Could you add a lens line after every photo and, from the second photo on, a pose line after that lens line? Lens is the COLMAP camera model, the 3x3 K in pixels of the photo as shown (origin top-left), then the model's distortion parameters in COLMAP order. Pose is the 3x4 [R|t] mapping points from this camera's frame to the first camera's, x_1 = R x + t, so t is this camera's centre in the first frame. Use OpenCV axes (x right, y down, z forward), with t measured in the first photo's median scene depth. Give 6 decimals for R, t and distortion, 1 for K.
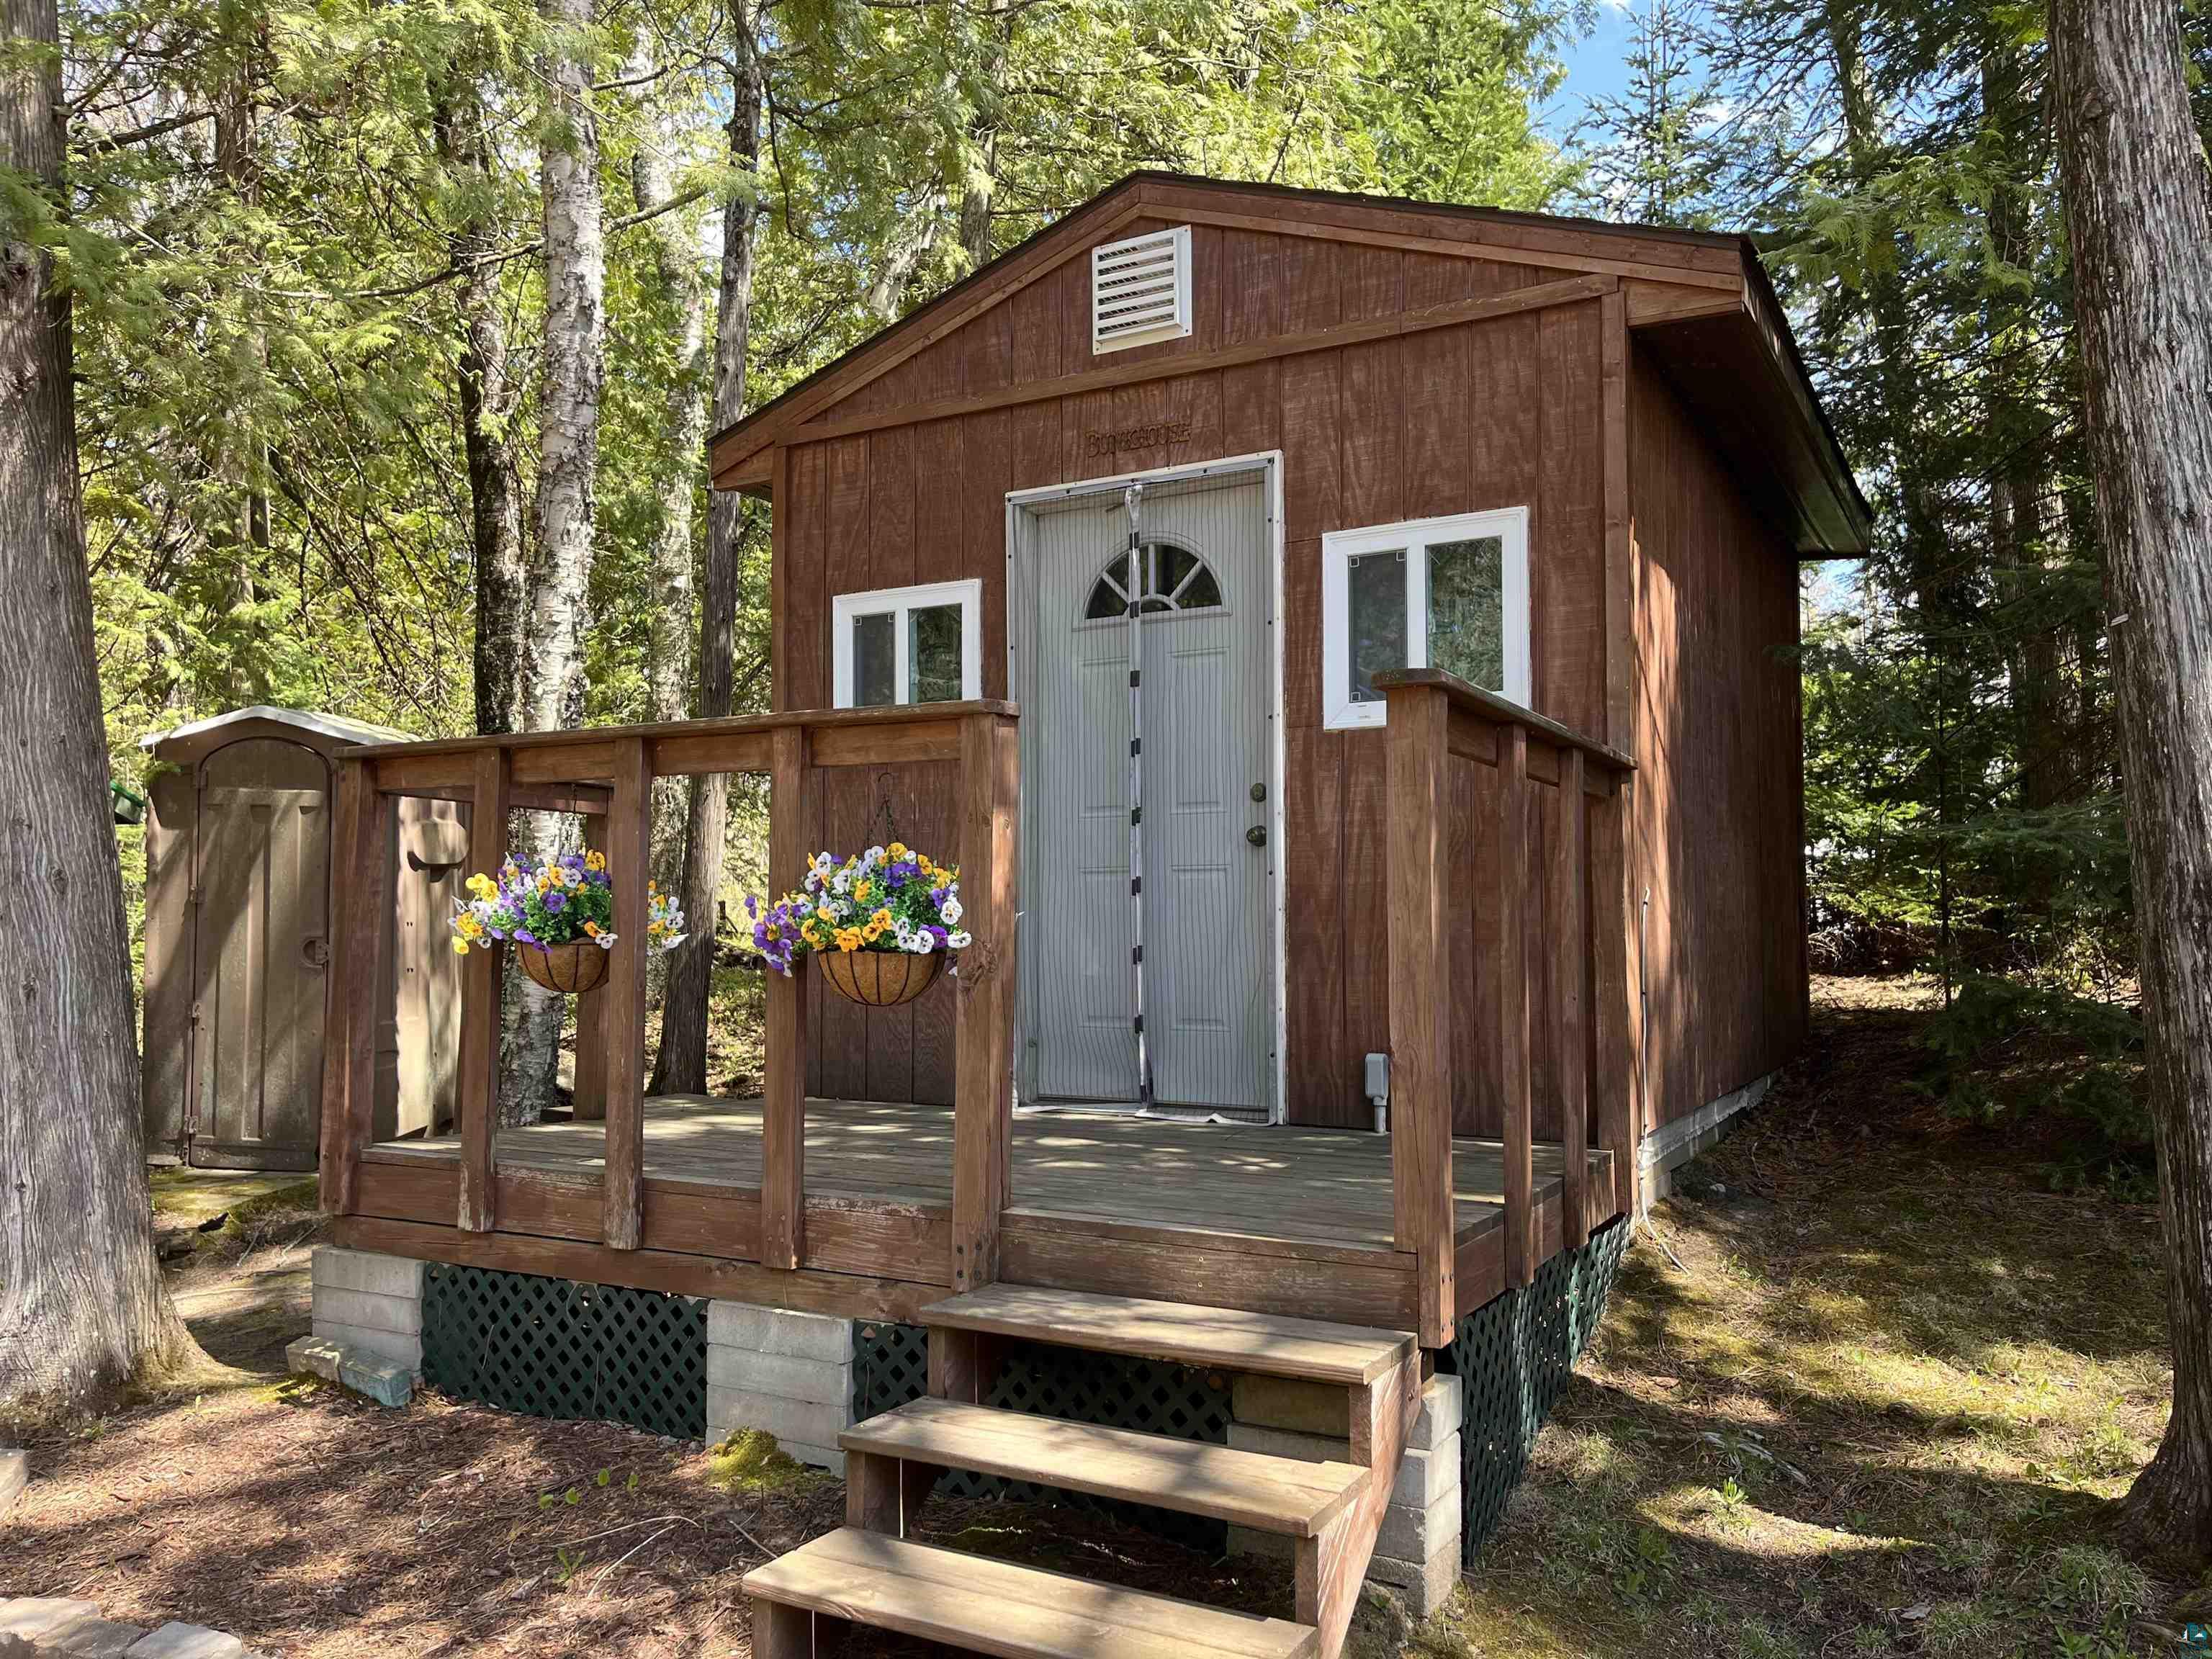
lens RADIAL K [[1670.9, 0, 1101.4], [0, 1670.9, 825.3], [0, 0, 1]] dist [0.075946, -0.107505]
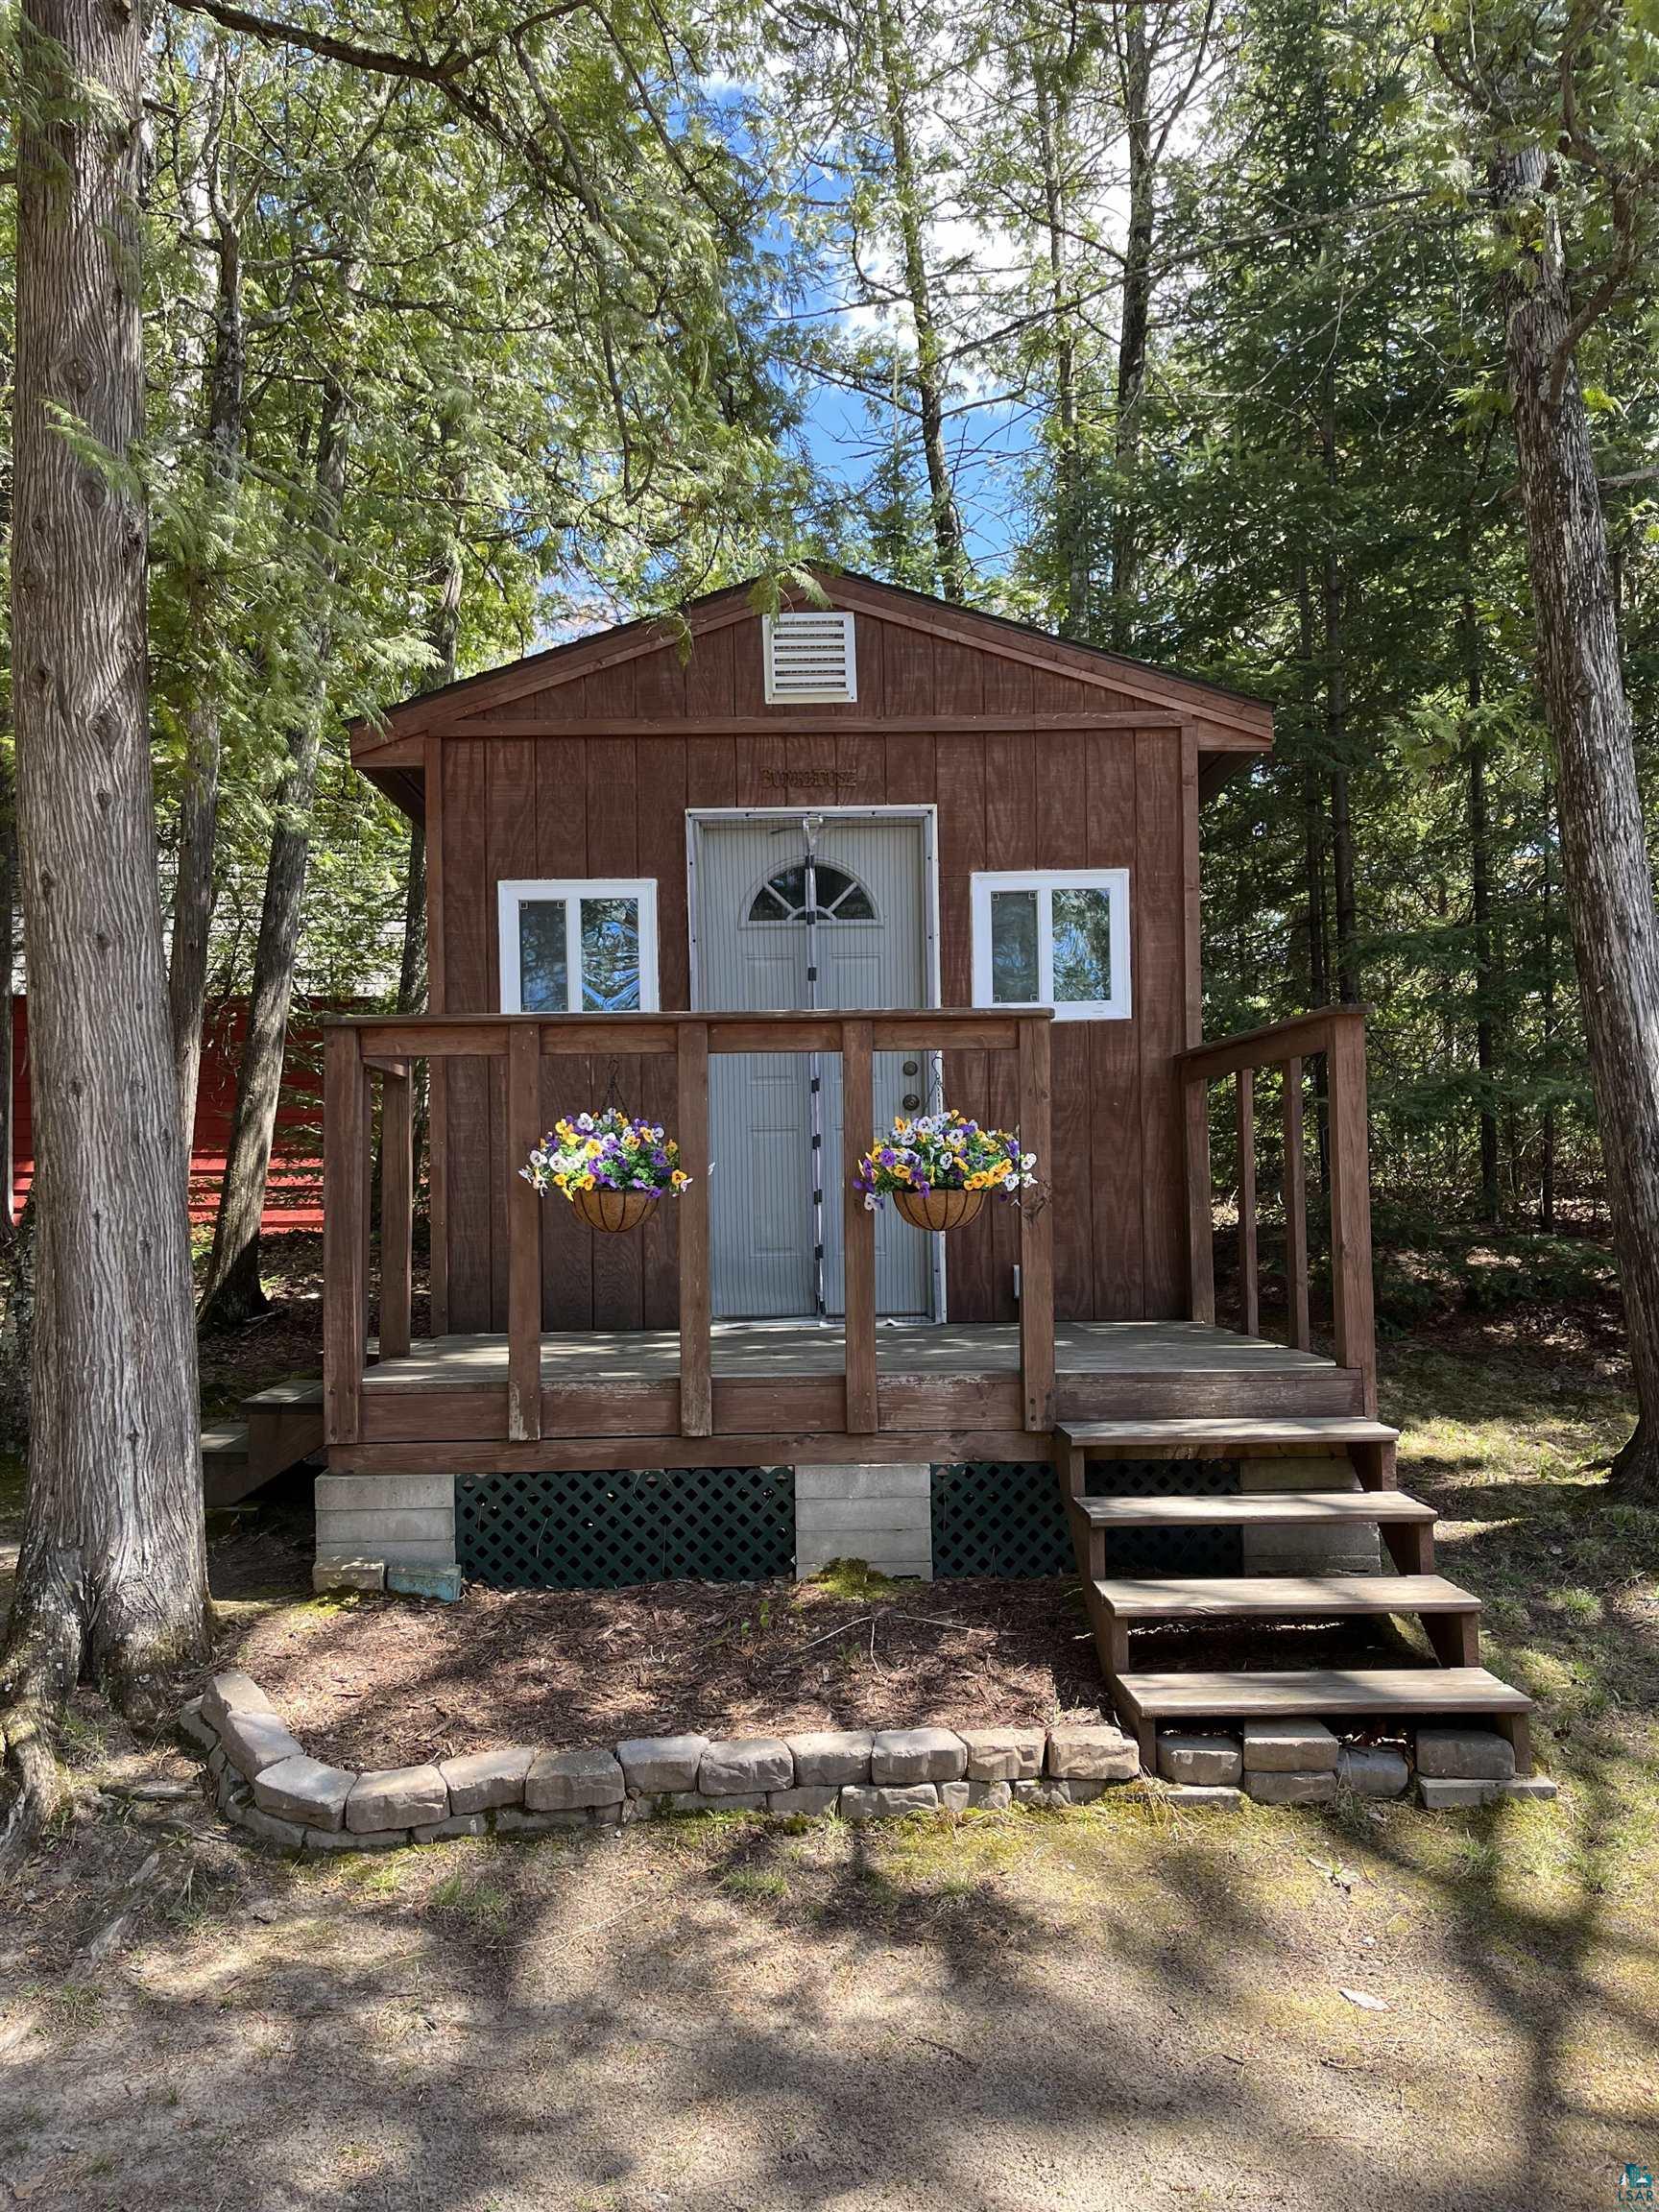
lens RADIAL K [[1670.9, 0, 812.1], [0, 1670.9, 1114.1], [0, 0, 1]] dist [0.075946, -0.107505]
pose [[0.865215, 0.004557, 0.501380, -0.669029], [-0.014529, 0.999767, 0.015984, -0.004534], [-0.501190, -0.021114, 0.865080, -0.079093]]
